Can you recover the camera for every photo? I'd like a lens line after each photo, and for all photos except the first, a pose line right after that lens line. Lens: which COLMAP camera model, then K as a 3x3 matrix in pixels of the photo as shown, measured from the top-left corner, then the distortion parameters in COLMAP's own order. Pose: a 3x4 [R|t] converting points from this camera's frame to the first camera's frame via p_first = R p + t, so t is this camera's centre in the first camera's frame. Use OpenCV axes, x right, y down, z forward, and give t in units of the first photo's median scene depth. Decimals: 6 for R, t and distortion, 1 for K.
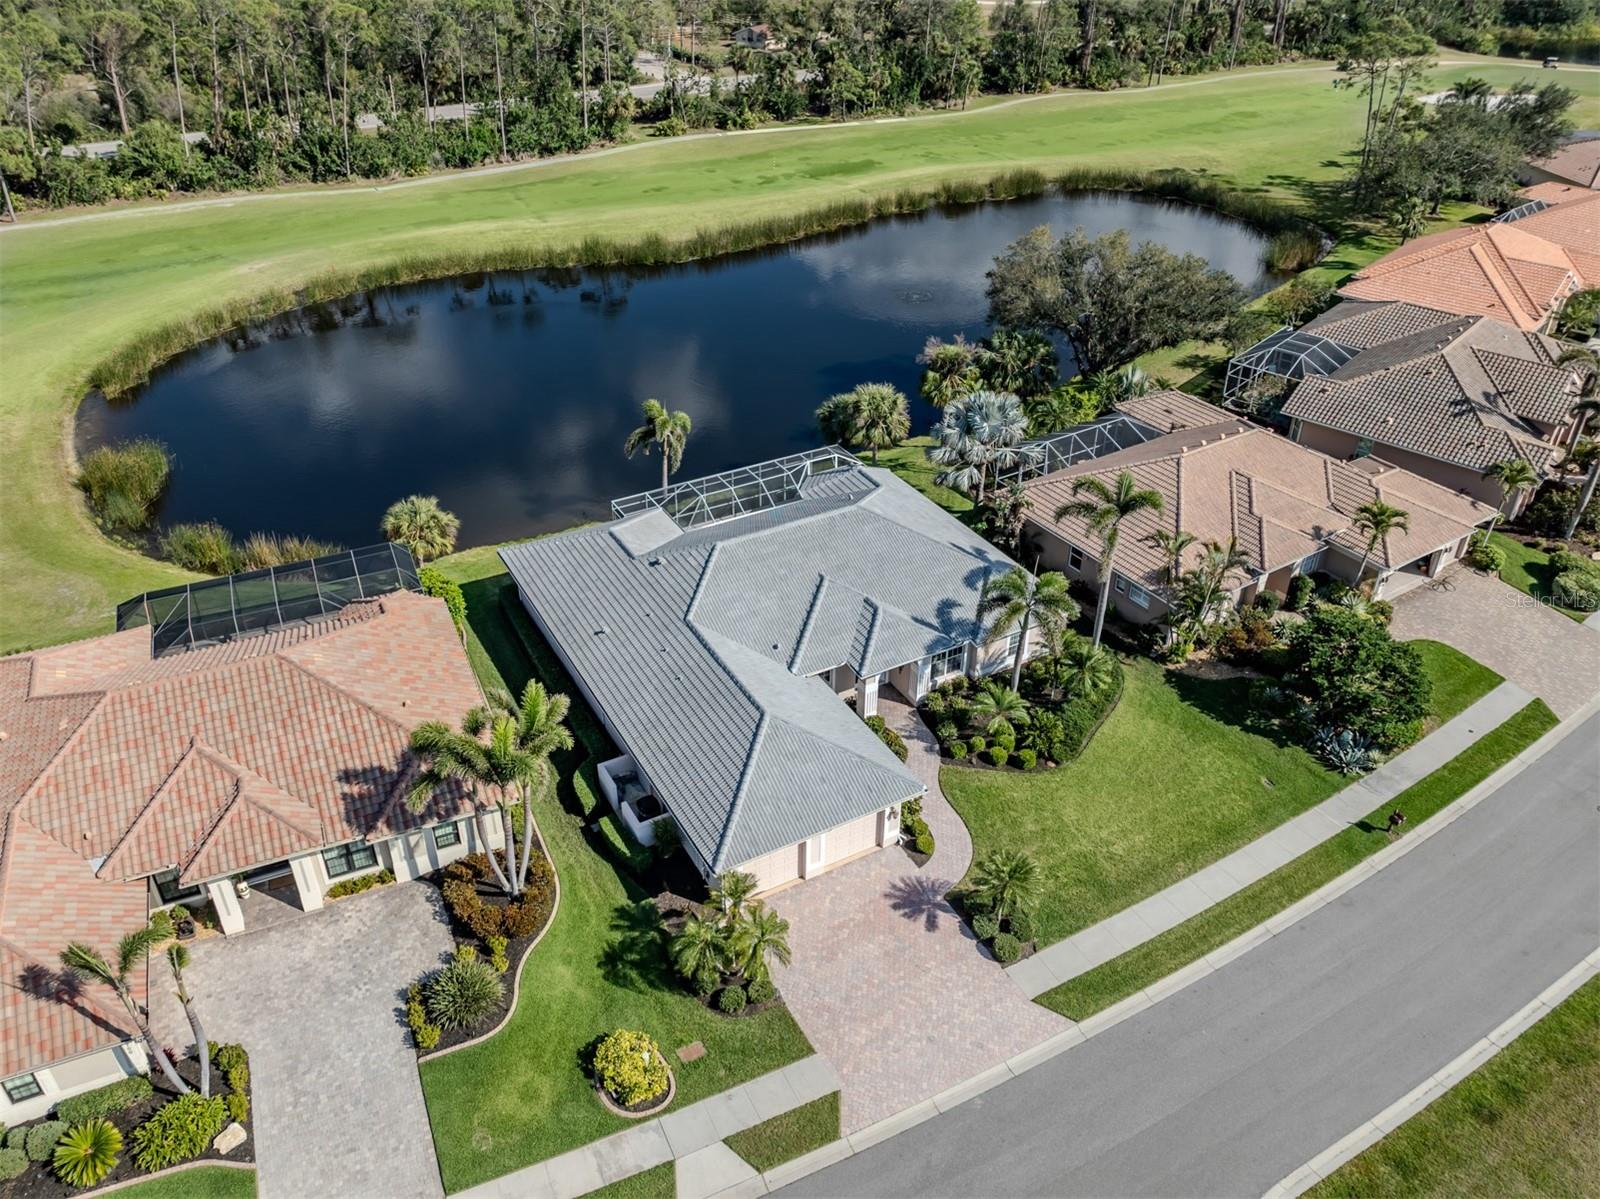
lens RADIAL K [[1139.3, 0, 800.0], [0, 1139.3, 599.5], [0, 0, 1]] dist [-0.009697, -0.002544]
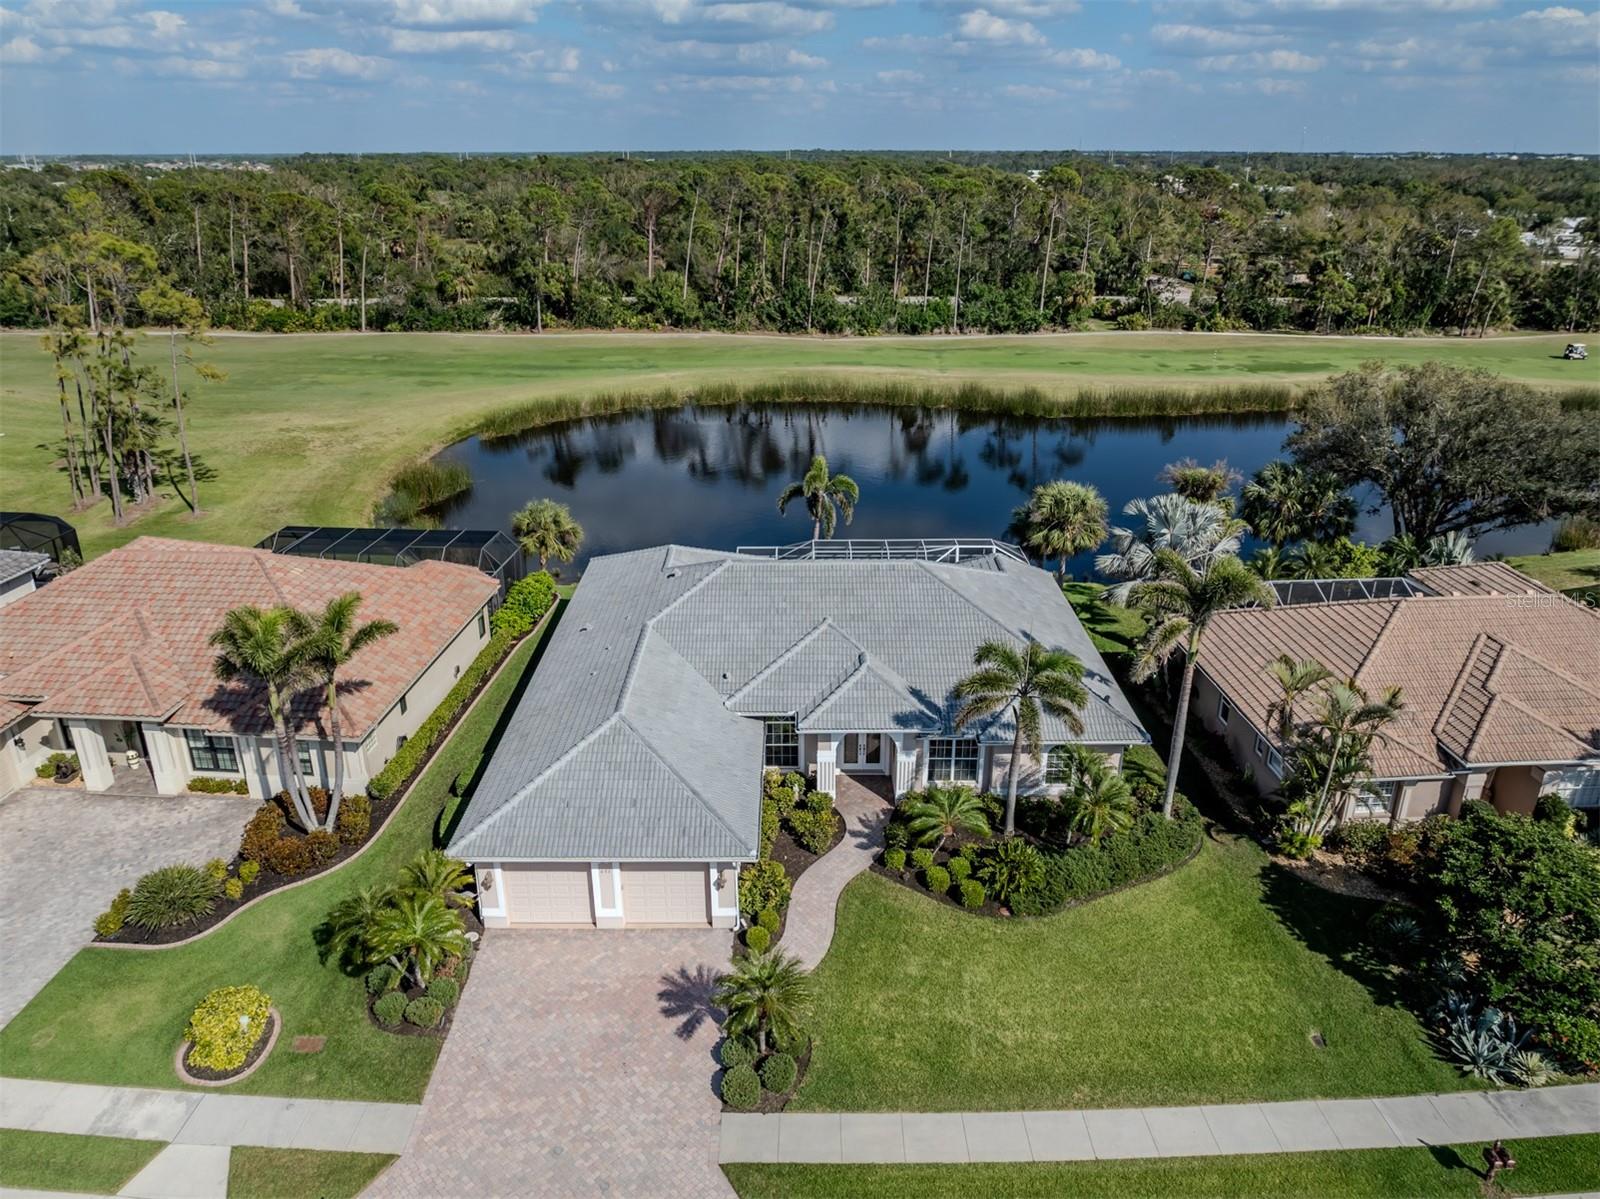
lens RADIAL K [[1133.2, 0, 800.0], [0, 1133.2, 599.5], [0, 0, 1]] dist [-0.032463, 0.025843]
pose [[0.882714, 0.183524, -0.432590, 0.331443], [-0.265029, 0.954629, -0.135806, 0.077073], [0.388039, 0.234527, 0.891304, 0.240853]]
